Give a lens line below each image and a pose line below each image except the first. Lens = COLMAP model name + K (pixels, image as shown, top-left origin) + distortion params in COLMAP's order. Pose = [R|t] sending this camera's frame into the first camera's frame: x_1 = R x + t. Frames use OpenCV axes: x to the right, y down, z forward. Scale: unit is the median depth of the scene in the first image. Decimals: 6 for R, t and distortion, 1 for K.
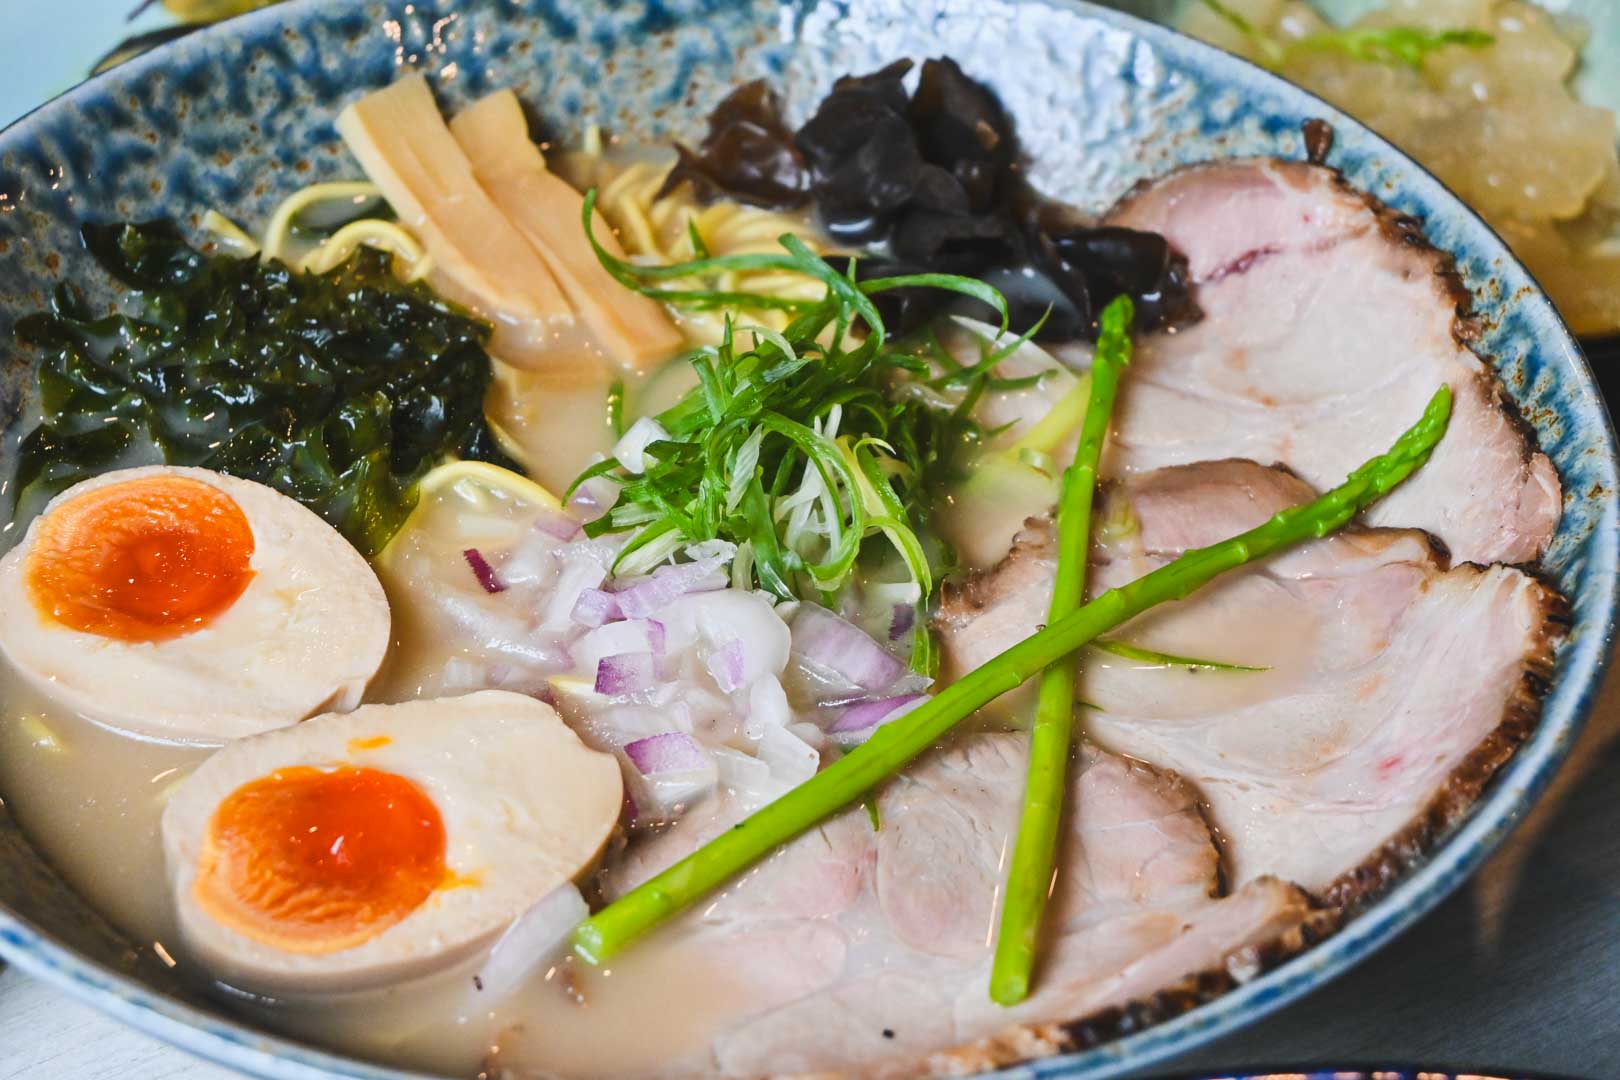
lens RADIAL K [[3410.5, 0, 810.6], [0, 3410.5, 535.5], [0, 0, 1]] dist [-0.066865, 0.000000]
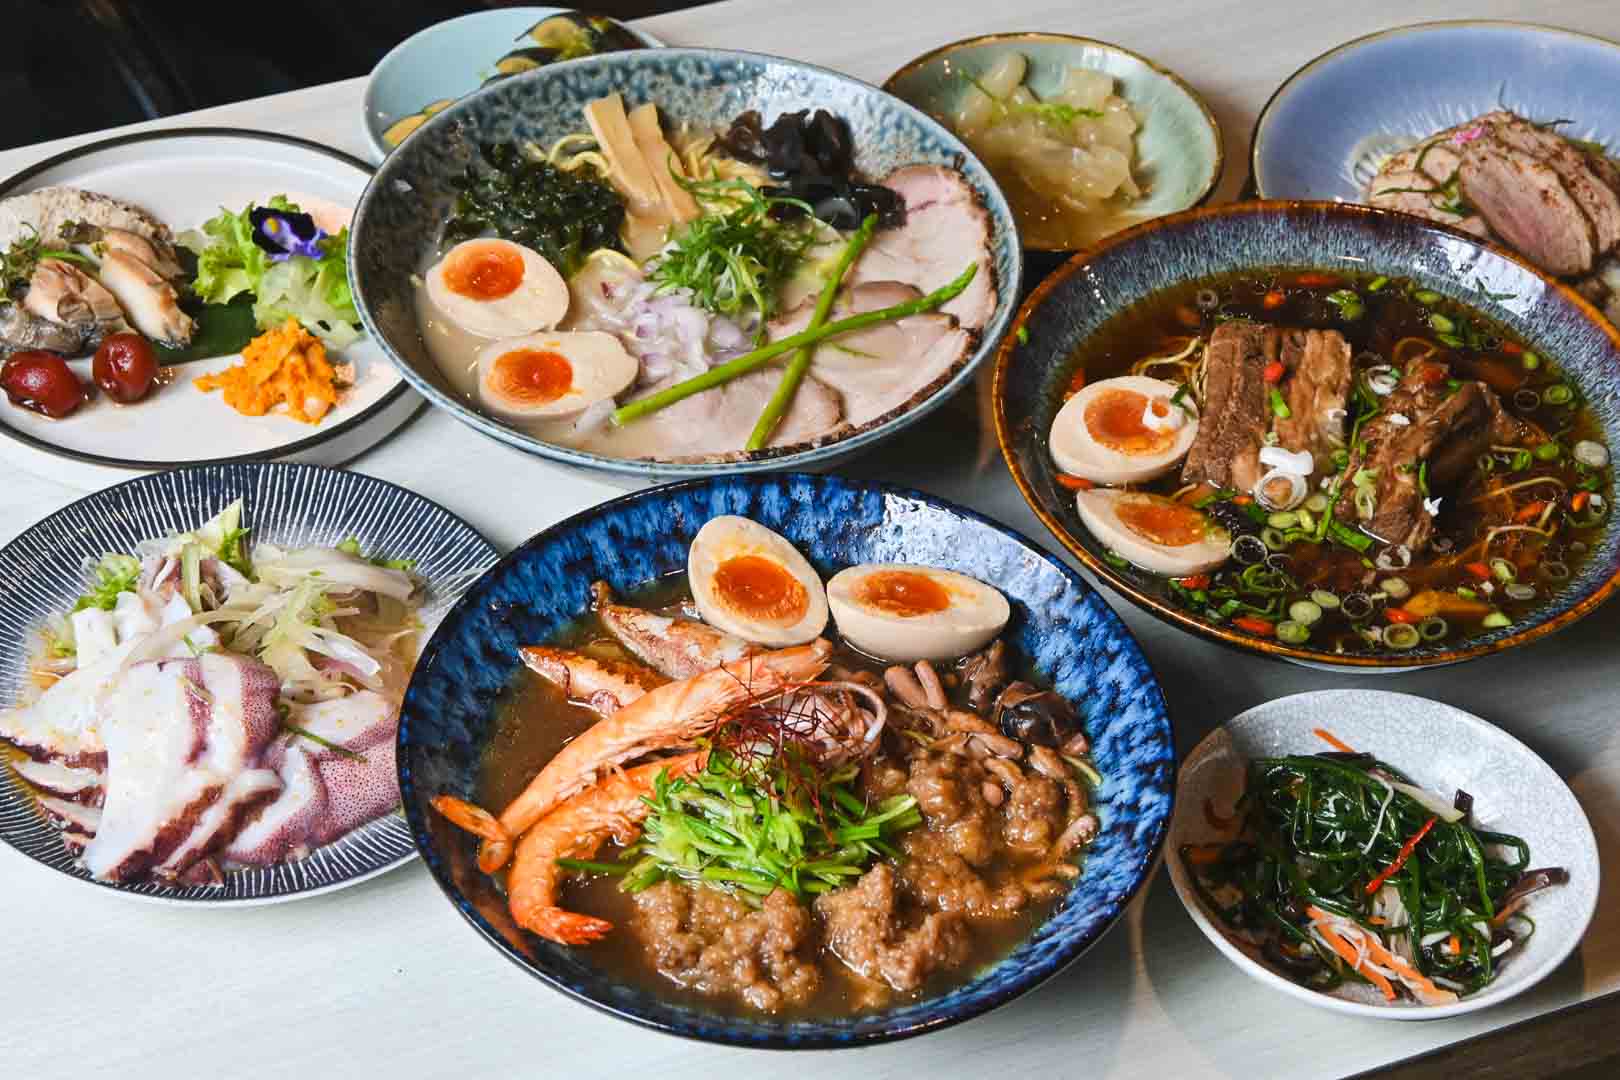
lens RADIAL K [[3410.5, 0, 810.5], [0, 3410.5, 543.8], [0, 0, 1]] dist [-0.066865, 0.000000]
pose [[0.985208, 0.121791, -0.120551, 0.399654], [-0.114396, 0.991207, 0.066499, 0.010988], [0.127590, -0.051725, 0.990477, -1.615441]]
